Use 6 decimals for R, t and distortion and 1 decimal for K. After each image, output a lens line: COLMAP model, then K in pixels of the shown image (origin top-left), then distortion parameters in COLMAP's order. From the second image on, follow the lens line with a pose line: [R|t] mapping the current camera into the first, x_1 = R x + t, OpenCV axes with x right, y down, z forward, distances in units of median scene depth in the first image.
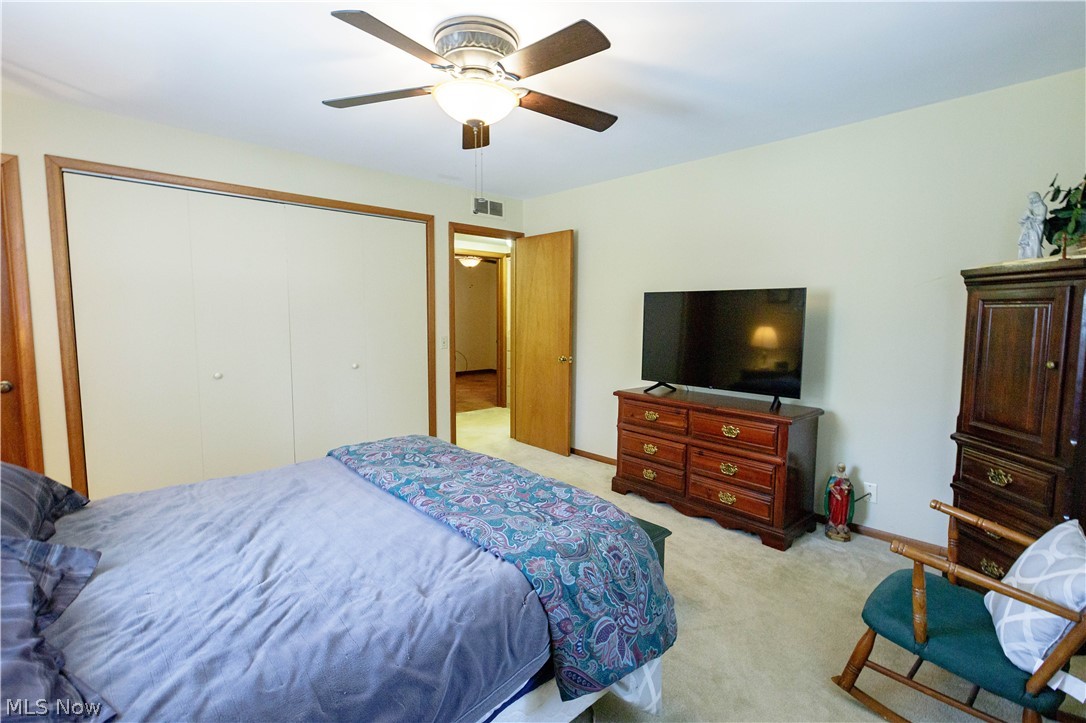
lens RADIAL K [[490.8, 0, 540.9], [0, 490.8, 359.7], [0, 0, 1]] dist [0.001575, -0.000020]
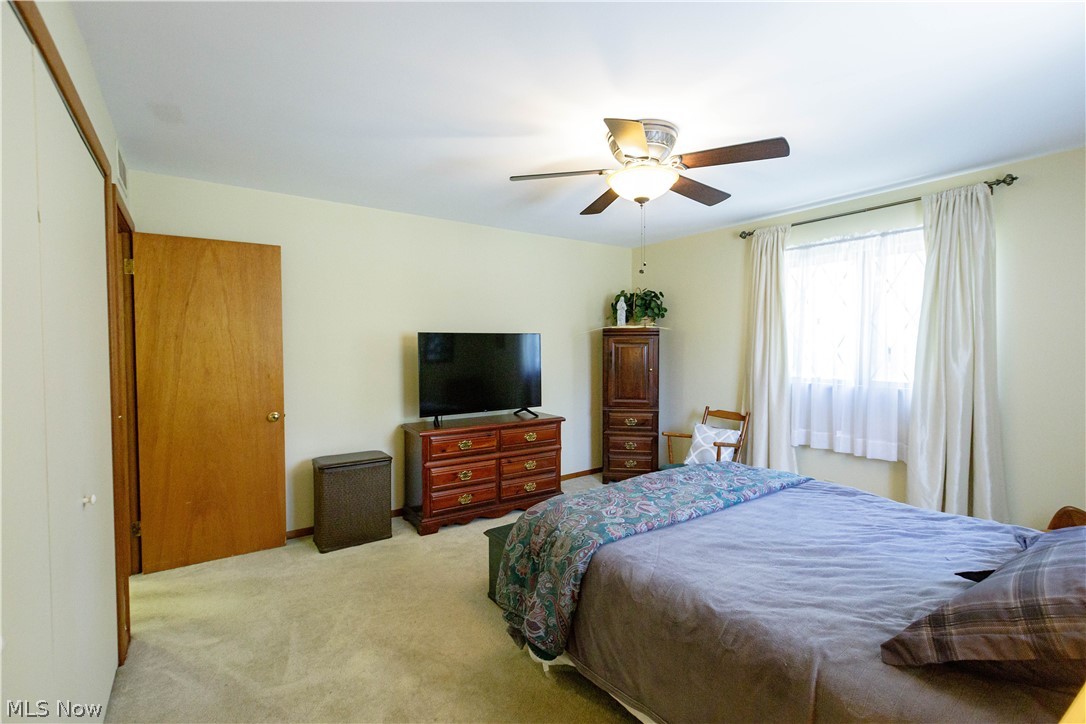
lens RADIAL K [[490.8, 0, 540.9], [0, 490.8, 360.2], [0, 0, 1]] dist [0.001575, -0.000020]
pose [[0.123588, -0.042174, 0.991437, -0.895358], [0.090628, 0.995401, 0.031046, -0.101268], [-0.988186, 0.086015, 0.126842, 0.717436]]
